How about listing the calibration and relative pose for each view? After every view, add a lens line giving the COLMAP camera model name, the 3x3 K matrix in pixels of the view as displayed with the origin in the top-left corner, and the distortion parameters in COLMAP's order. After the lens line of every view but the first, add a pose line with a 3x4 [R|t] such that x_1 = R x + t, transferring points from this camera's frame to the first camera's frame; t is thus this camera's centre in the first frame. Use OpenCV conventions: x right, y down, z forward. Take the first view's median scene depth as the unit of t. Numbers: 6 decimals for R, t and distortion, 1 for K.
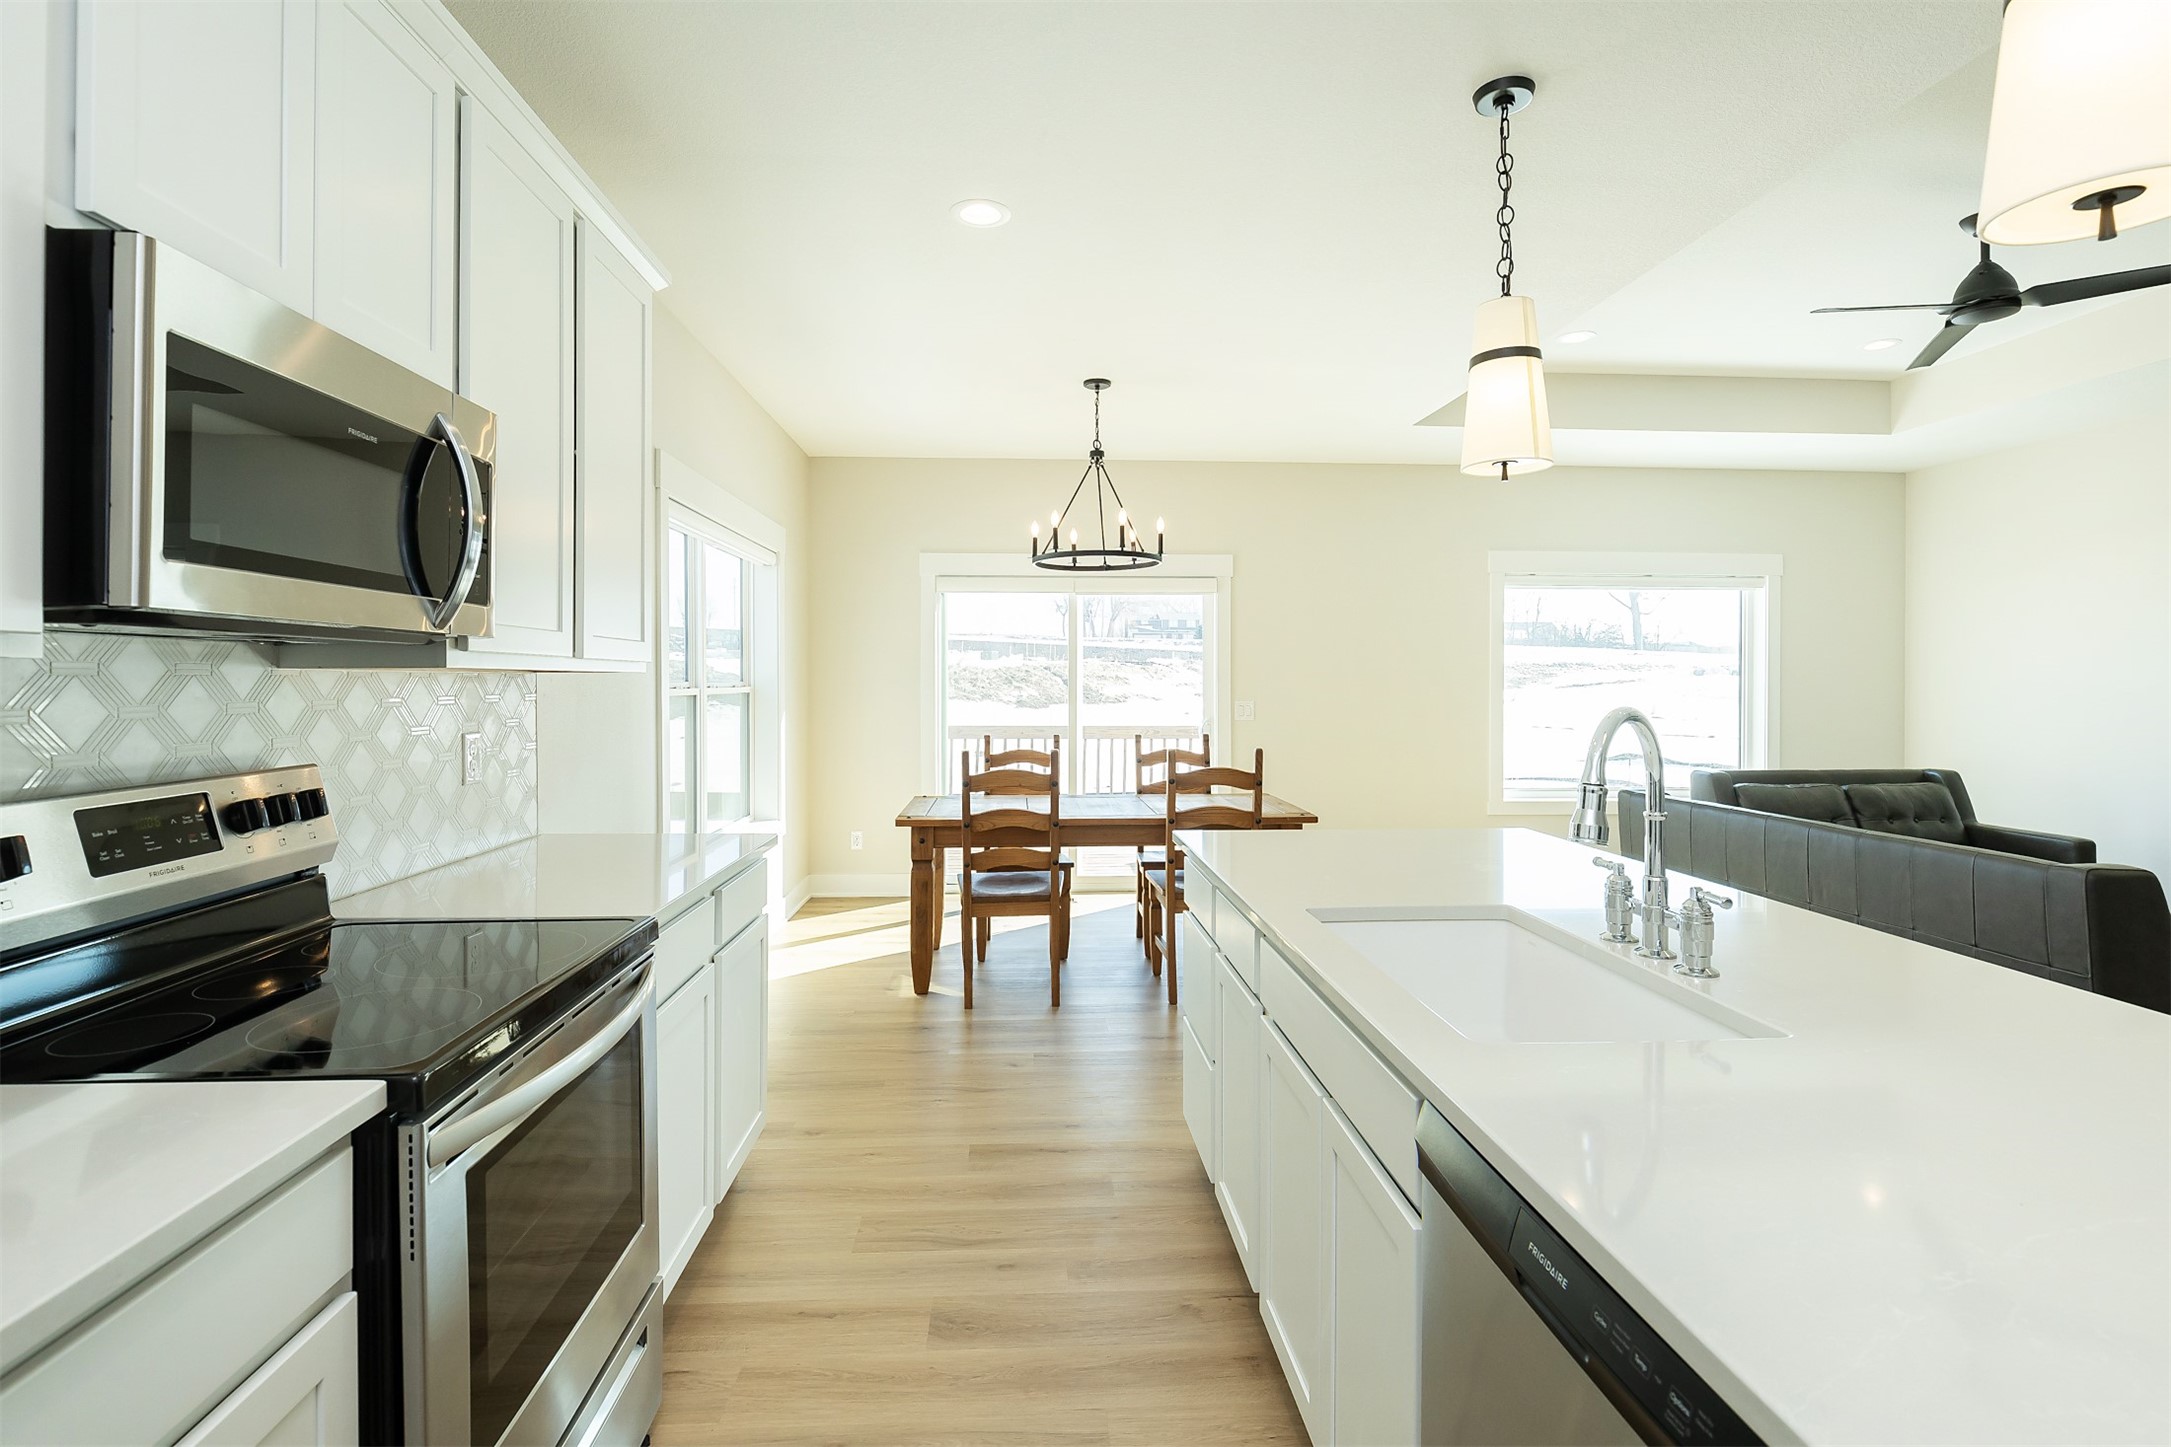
lens RADIAL K [[1028.8, 0, 1126.9], [0, 1028.8, 647.9], [0, 0, 1]] dist [0.010464, -0.000373]
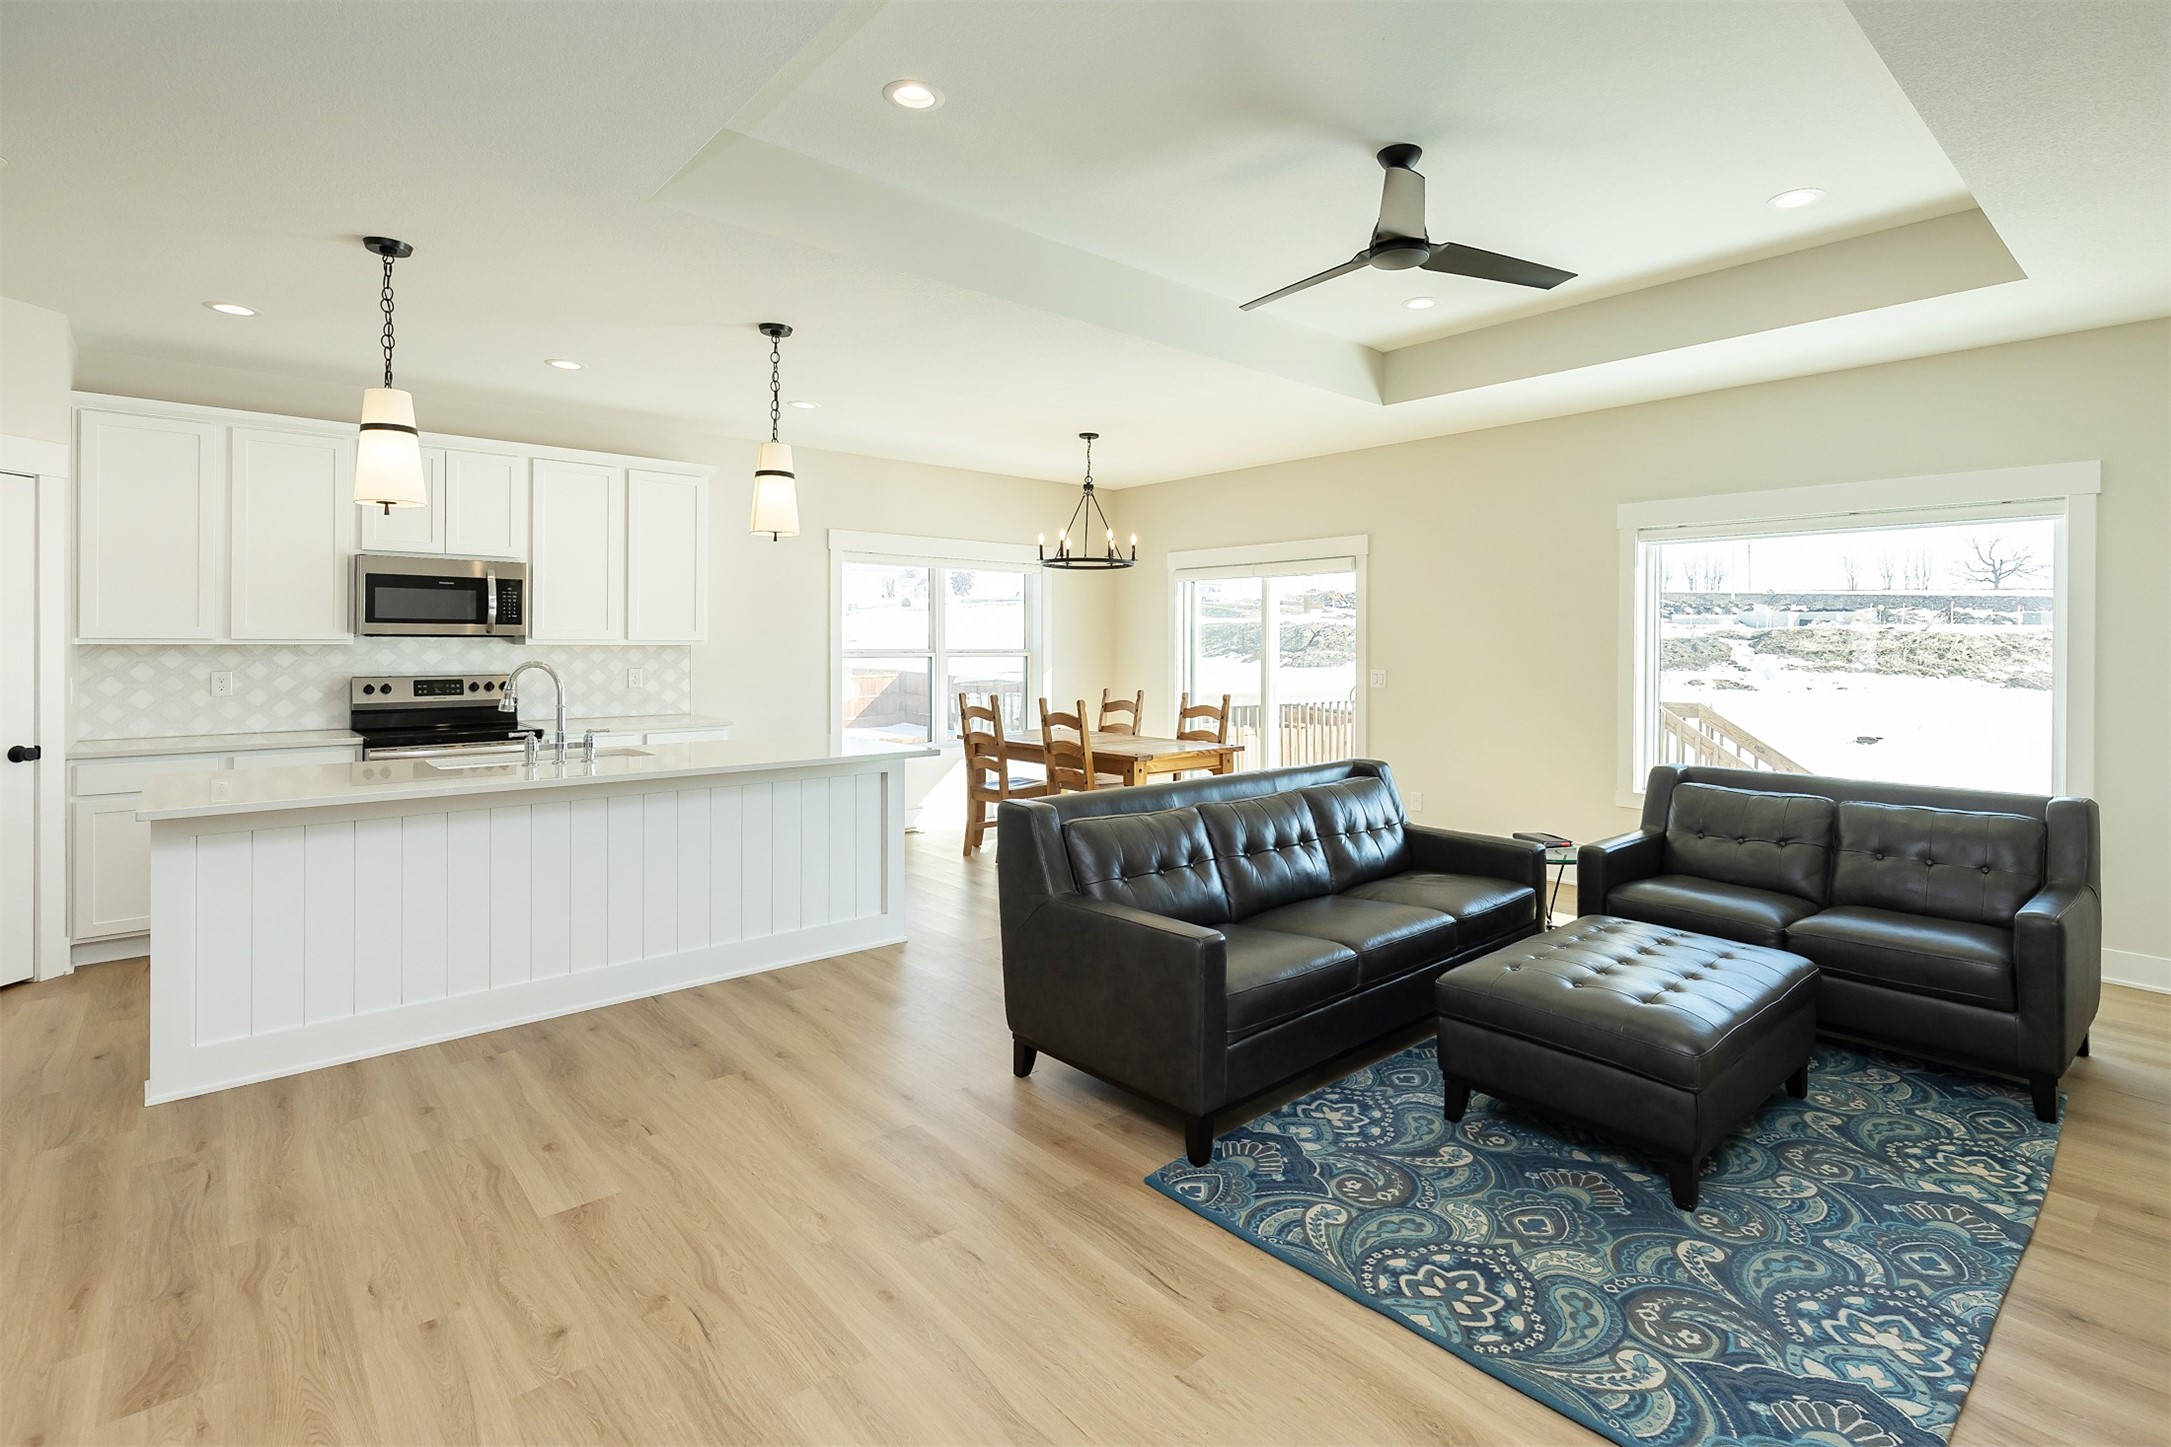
lens RADIAL K [[1028.8, 0, 1126.9], [0, 1028.8, 647.9], [0, 0, 1]] dist [0.010464, -0.000373]
pose [[0.608219, 0.003741, -0.793761, 1.091160], [0.020419, 0.999584, 0.020357, 0.002033], [0.793507, -0.028589, 0.607889, 0.193083]]
